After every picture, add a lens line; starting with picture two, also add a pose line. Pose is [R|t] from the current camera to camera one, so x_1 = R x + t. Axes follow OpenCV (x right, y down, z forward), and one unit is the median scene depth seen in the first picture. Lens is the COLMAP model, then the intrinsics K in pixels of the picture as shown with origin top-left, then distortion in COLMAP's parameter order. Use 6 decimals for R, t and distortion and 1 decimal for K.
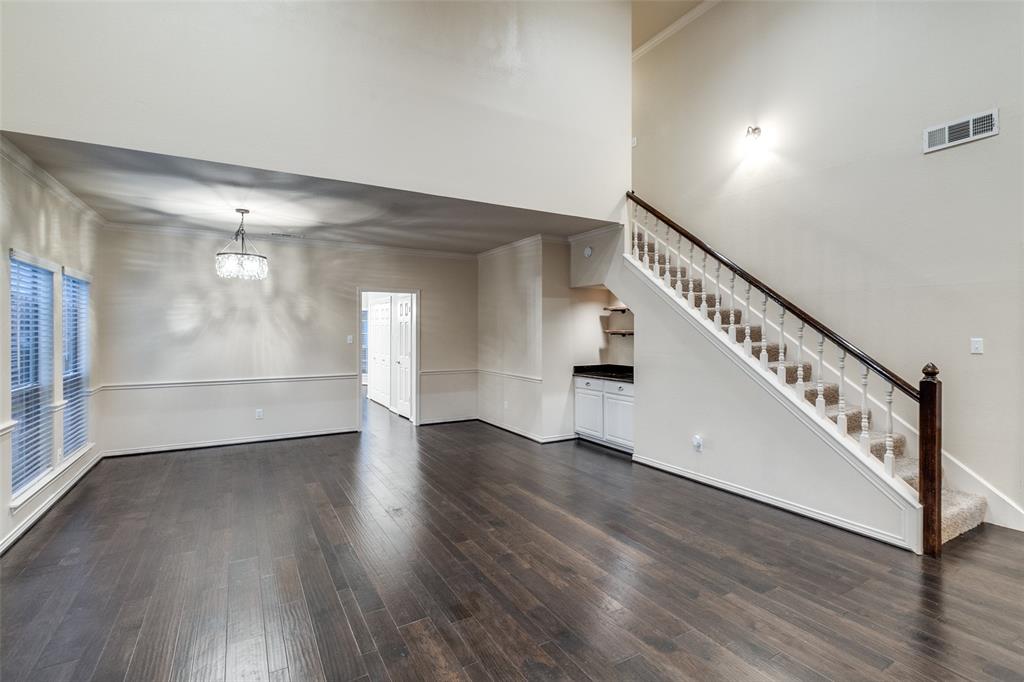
lens RADIAL K [[474.1, 0, 510.5], [0, 474.1, 331.2], [0, 0, 1]] dist [0.000157, 0.000059]
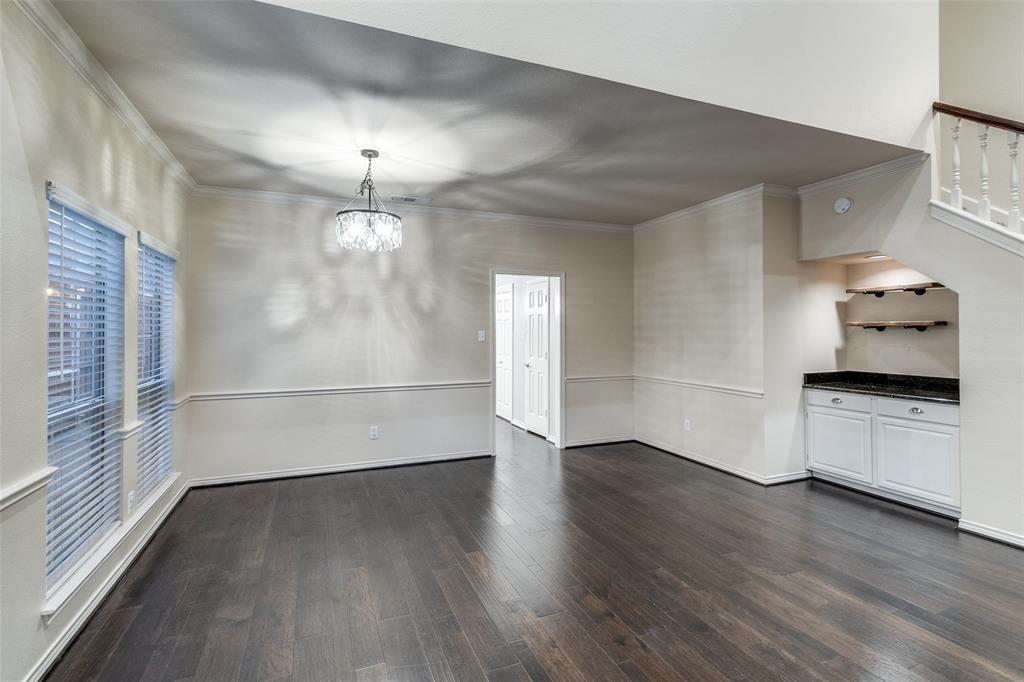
lens RADIAL K [[483.2, 0, 510.2], [0, 483.2, 323.1], [0, 0, 1]] dist [0.001576, 0.001158]
pose [[0.990843, -0.005488, -0.134908, -0.218606], [0.003403, 0.999871, -0.015683, 0.010028], [0.134976, 0.015080, 0.990734, 0.264959]]
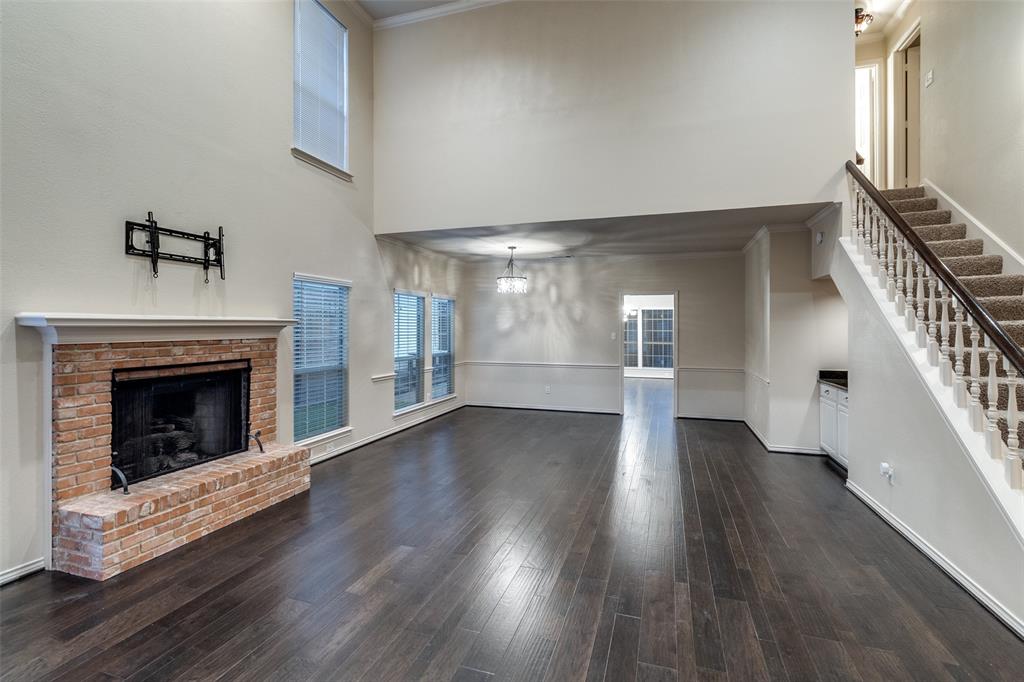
lens RADIAL K [[474.1, 0, 510.5], [0, 474.1, 331.2], [0, 0, 1]] dist [0.000157, 0.000059]
pose [[0.667799, 0.005649, -0.744320, 0.443425], [-0.001862, 0.999981, 0.005919, -0.002118], [0.744339, -0.002566, 0.667797, 0.010077]]
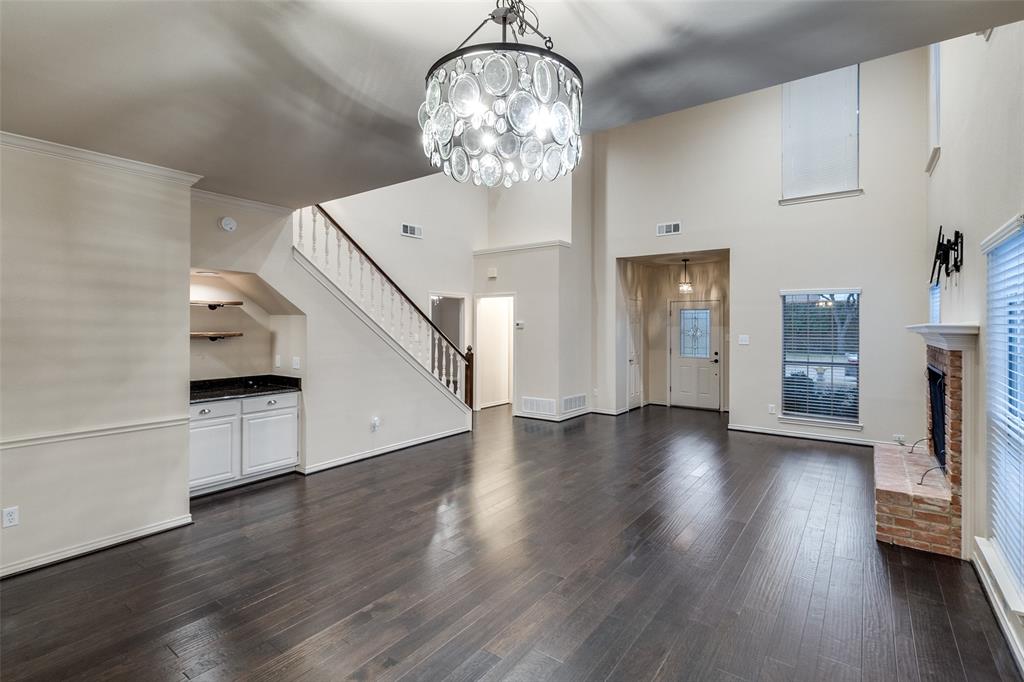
lens RADIAL K [[483.2, 0, 510.2], [0, 483.2, 323.1], [0, 0, 1]] dist [0.001576, 0.001158]
pose [[-0.401251, 0.002763, 0.915964, -0.695793], [0.000121, 0.999996, -0.002964, -0.015523], [-0.915968, -0.001078, -0.401250, 0.931935]]
